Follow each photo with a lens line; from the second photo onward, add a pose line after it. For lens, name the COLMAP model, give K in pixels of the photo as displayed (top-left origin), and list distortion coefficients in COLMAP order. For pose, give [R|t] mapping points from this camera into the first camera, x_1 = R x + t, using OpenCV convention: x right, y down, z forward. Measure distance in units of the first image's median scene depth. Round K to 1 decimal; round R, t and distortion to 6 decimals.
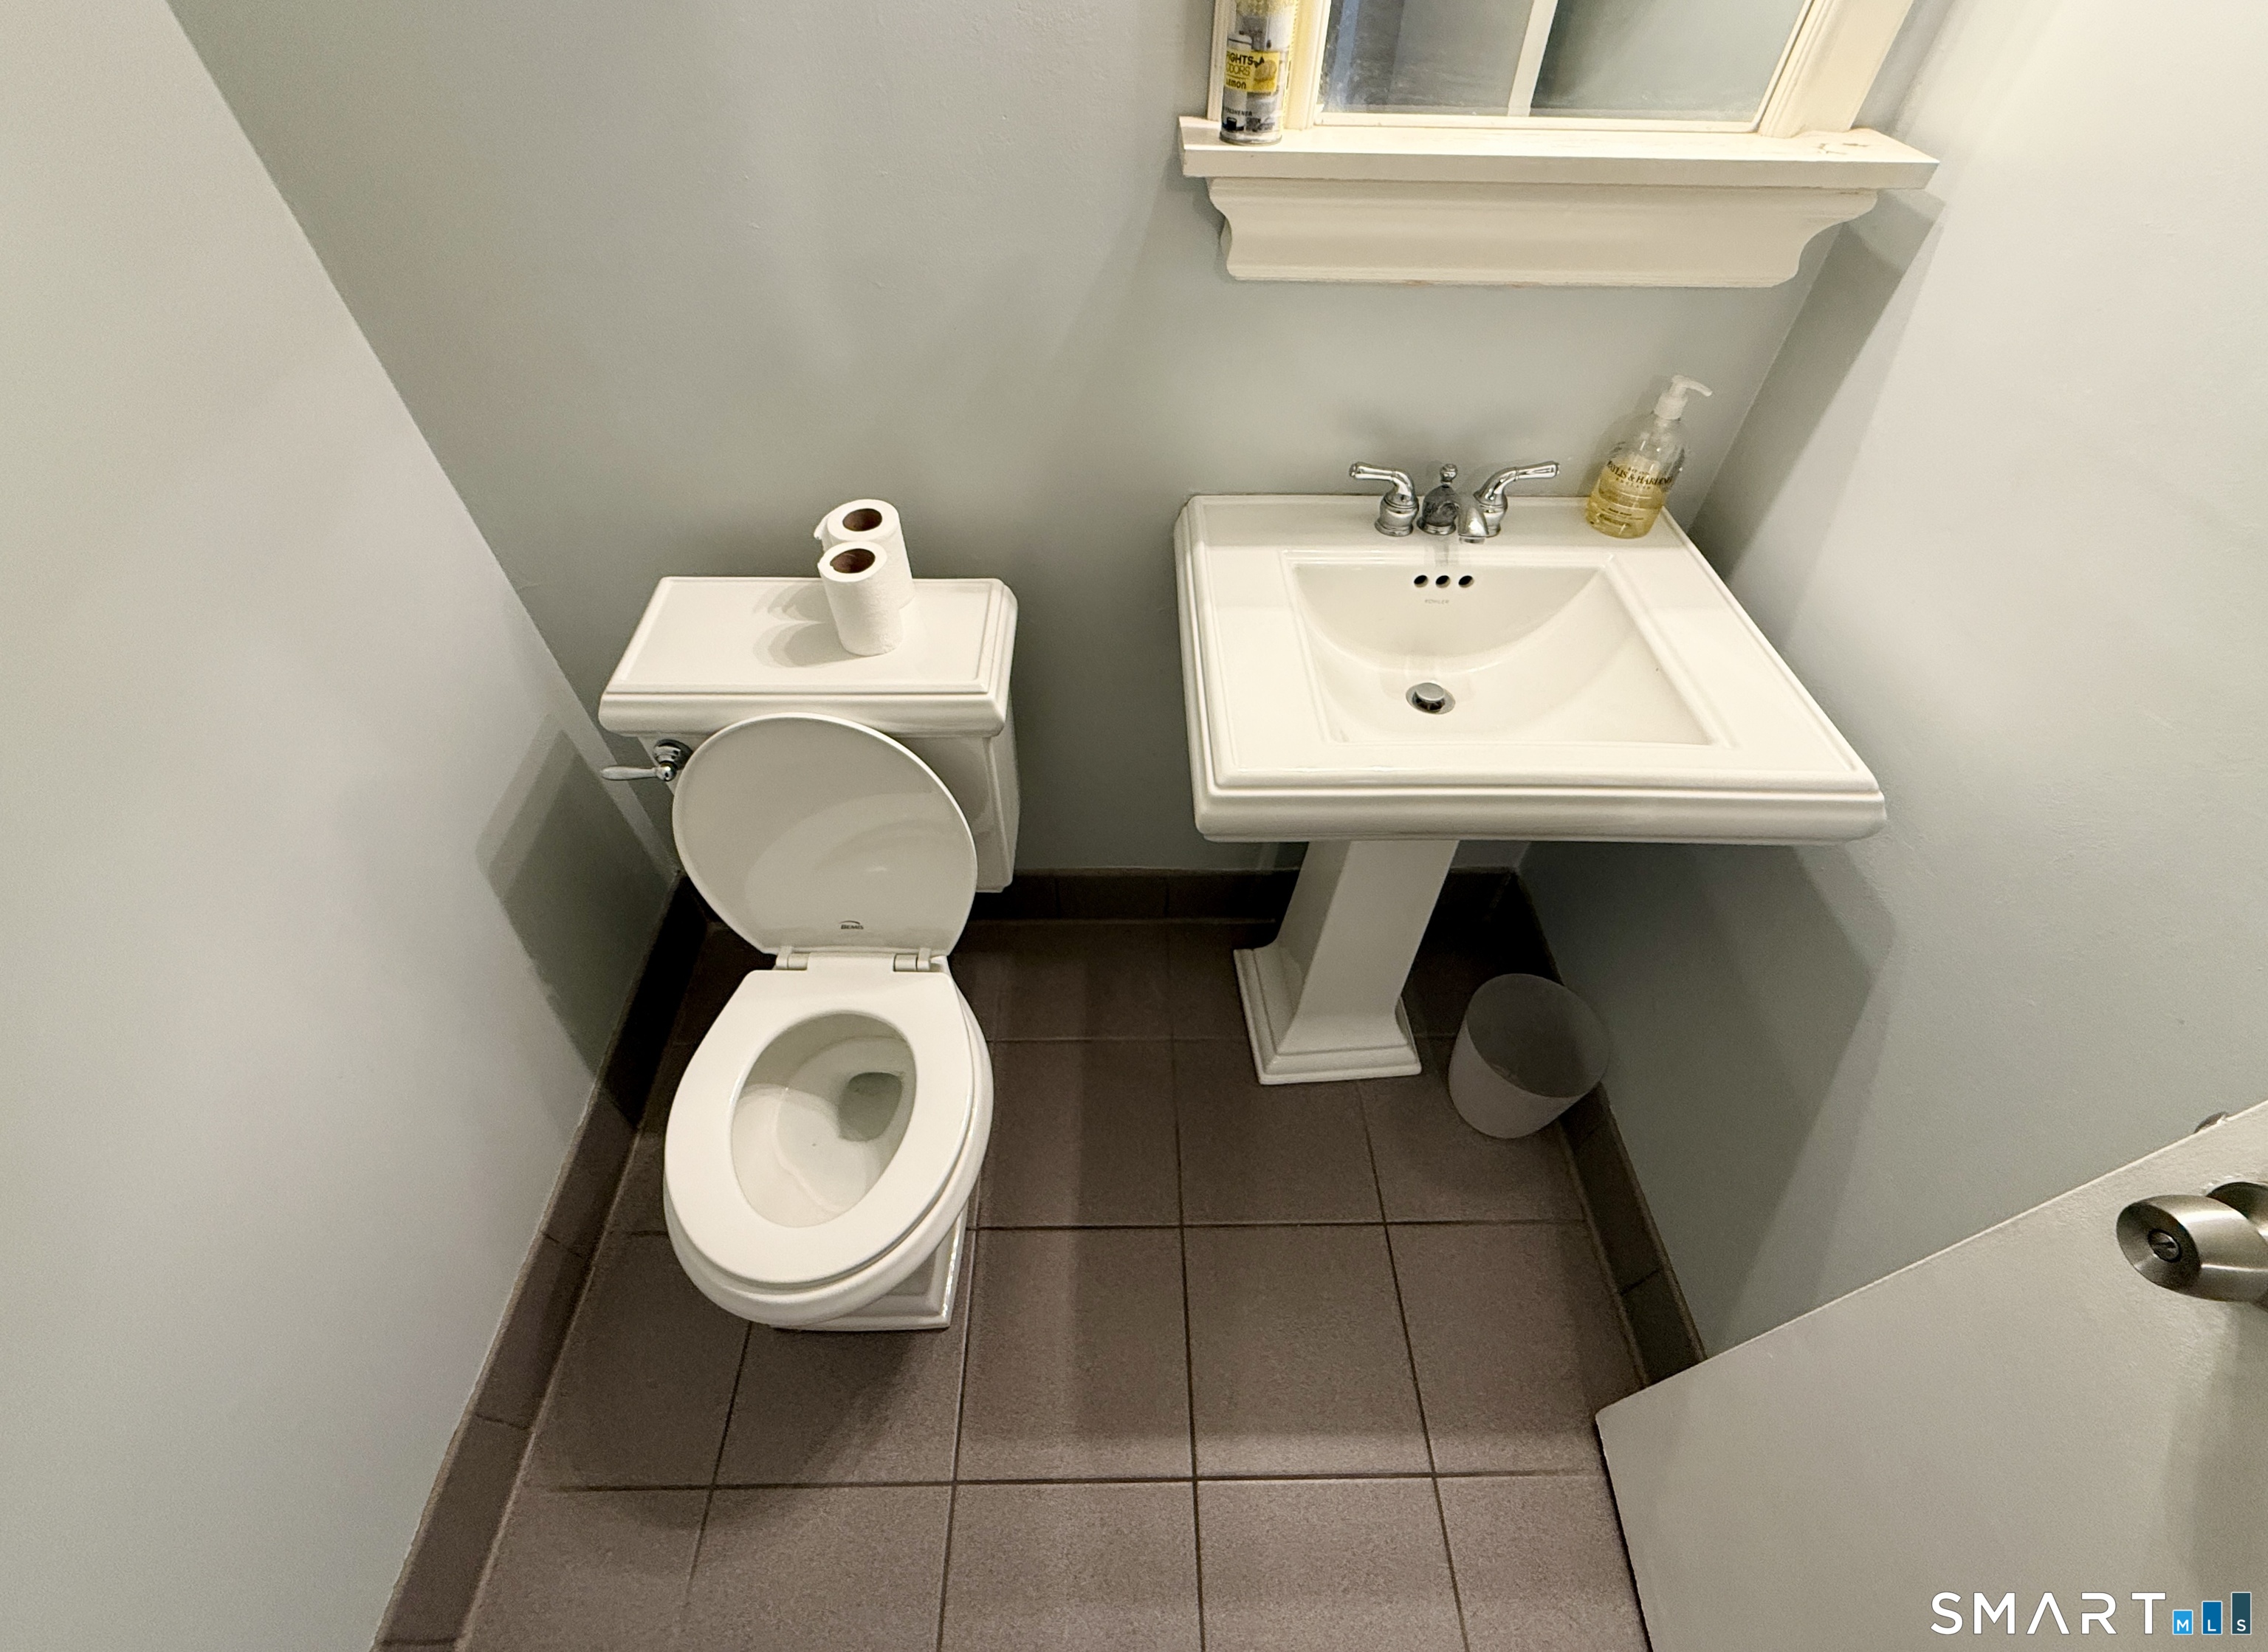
lens RADIAL K [[899.4, 0, 1136.7], [0, 899.4, 820.6], [0, 0, 1]] dist [0.001336, 0.000372]
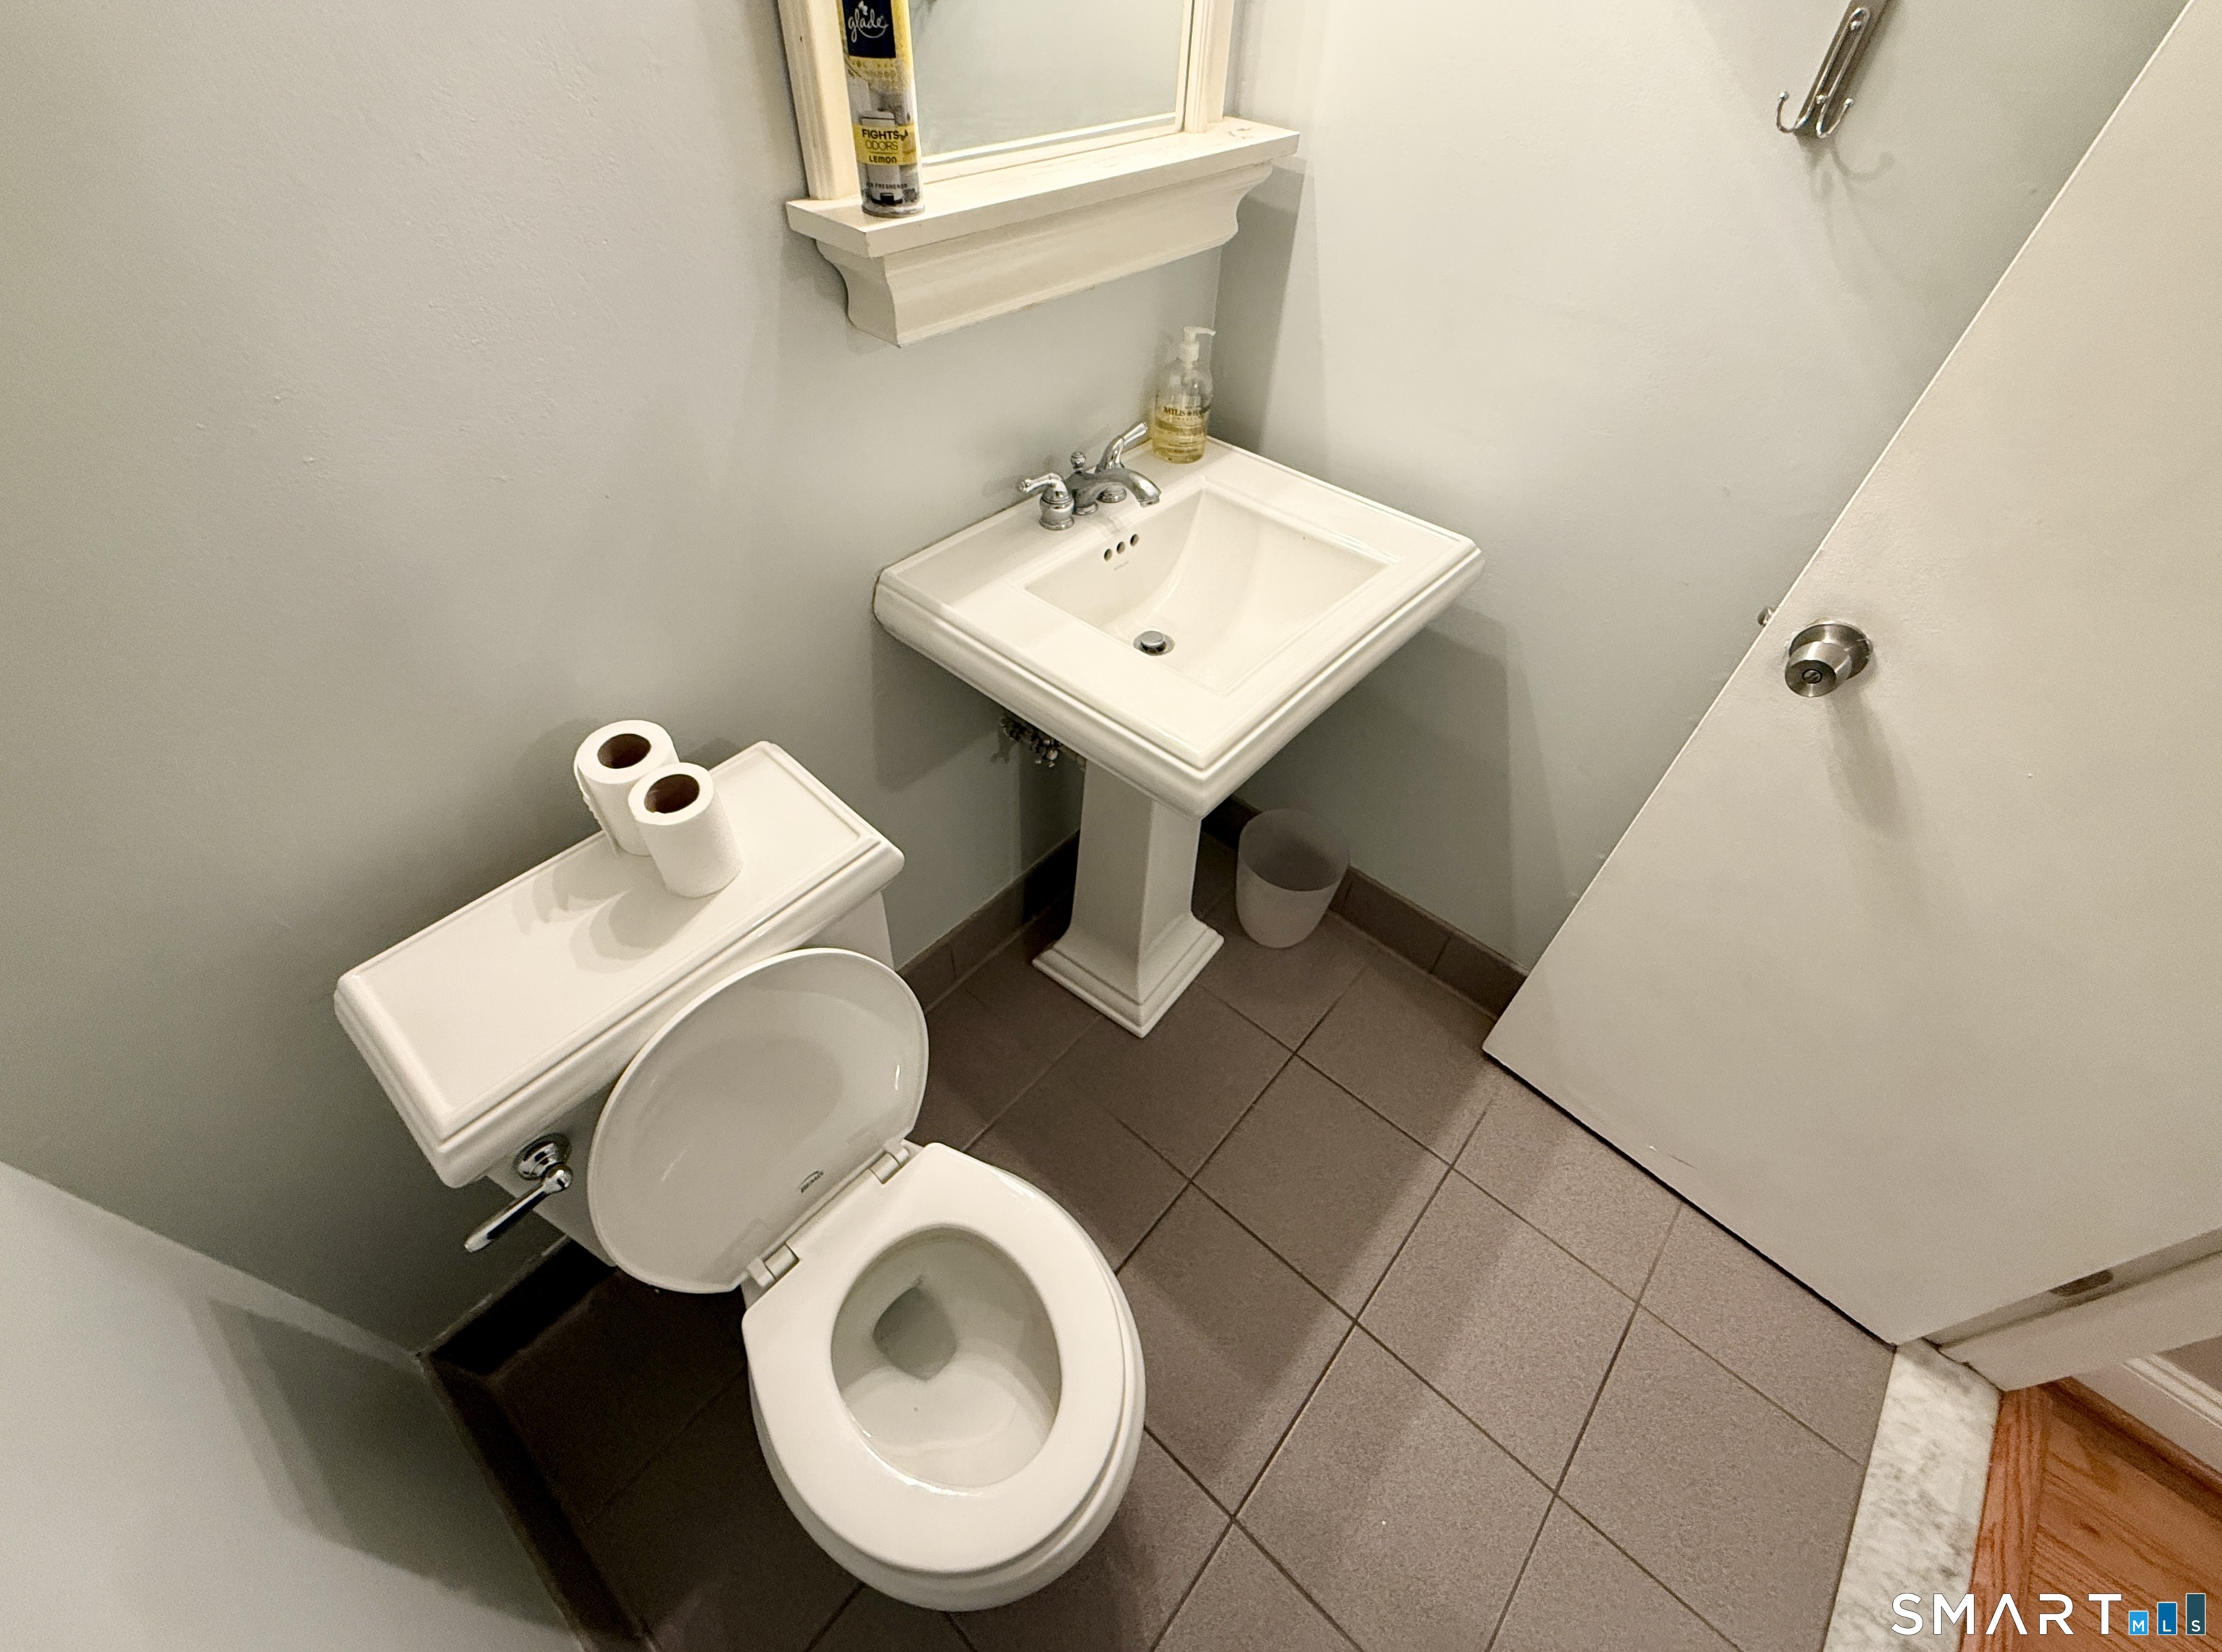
lens RADIAL K [[888.5, 0, 1114.9], [0, 888.5, 831.6], [0, 0, 1]] dist [0.001463, -0.000129]
pose [[0.669018, -0.542369, 0.508183, -0.433491], [0.539019, 0.824817, 0.170690, -0.165869], [-0.511736, 0.159725, 0.844165, 0.112273]]
